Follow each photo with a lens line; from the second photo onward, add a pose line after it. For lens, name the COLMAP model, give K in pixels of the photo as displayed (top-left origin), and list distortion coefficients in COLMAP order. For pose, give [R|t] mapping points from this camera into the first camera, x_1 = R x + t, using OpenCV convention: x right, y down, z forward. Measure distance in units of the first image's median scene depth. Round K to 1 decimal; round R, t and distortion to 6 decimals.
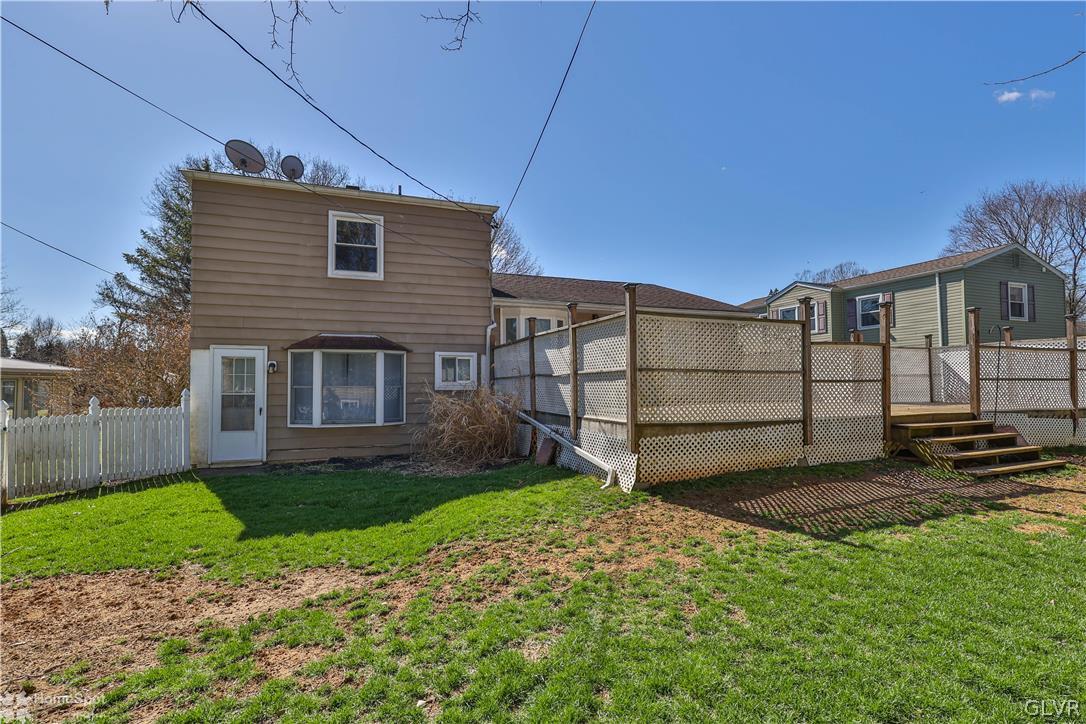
lens RADIAL K [[530.9, 0, 544.4], [0, 530.9, 346.5], [0, 0, 1]] dist [-0.000779, 0.000502]
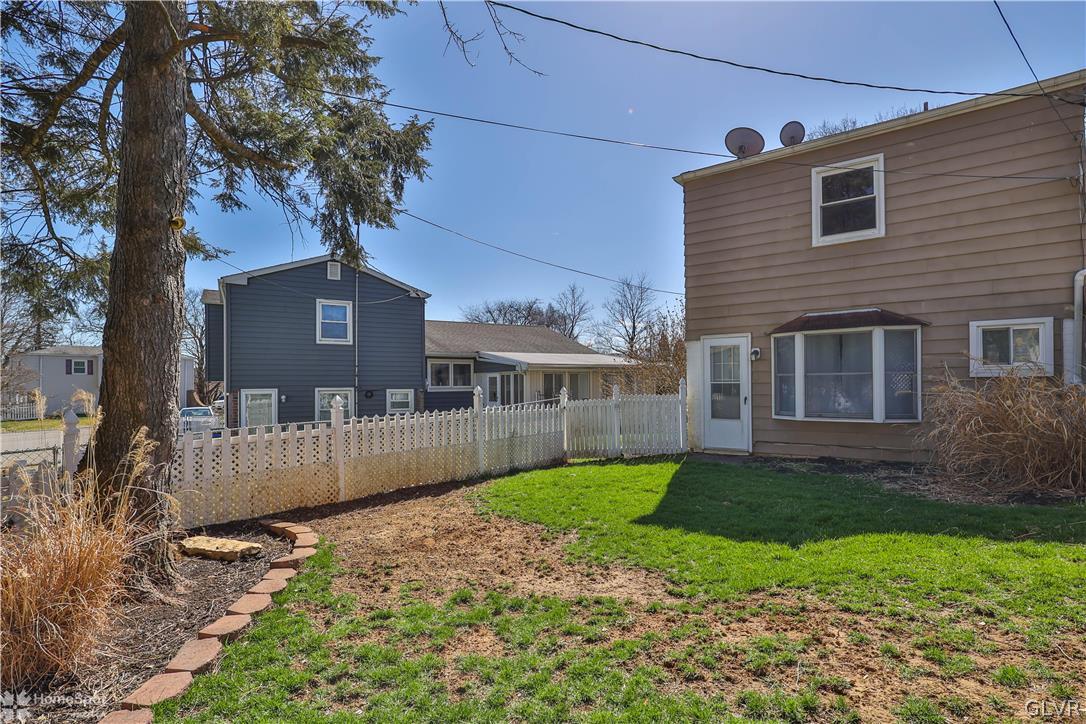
lens RADIAL K [[548.0, 0, 537.8], [0, 548.0, 364.8], [0, 0, 1]] dist [0.000719, 0.000527]
pose [[0.520865, -0.029001, -0.853146, 0.124634], [0.073895, 0.997203, 0.011217, 0.018387], [0.850435, -0.068886, 0.521551, 0.161411]]
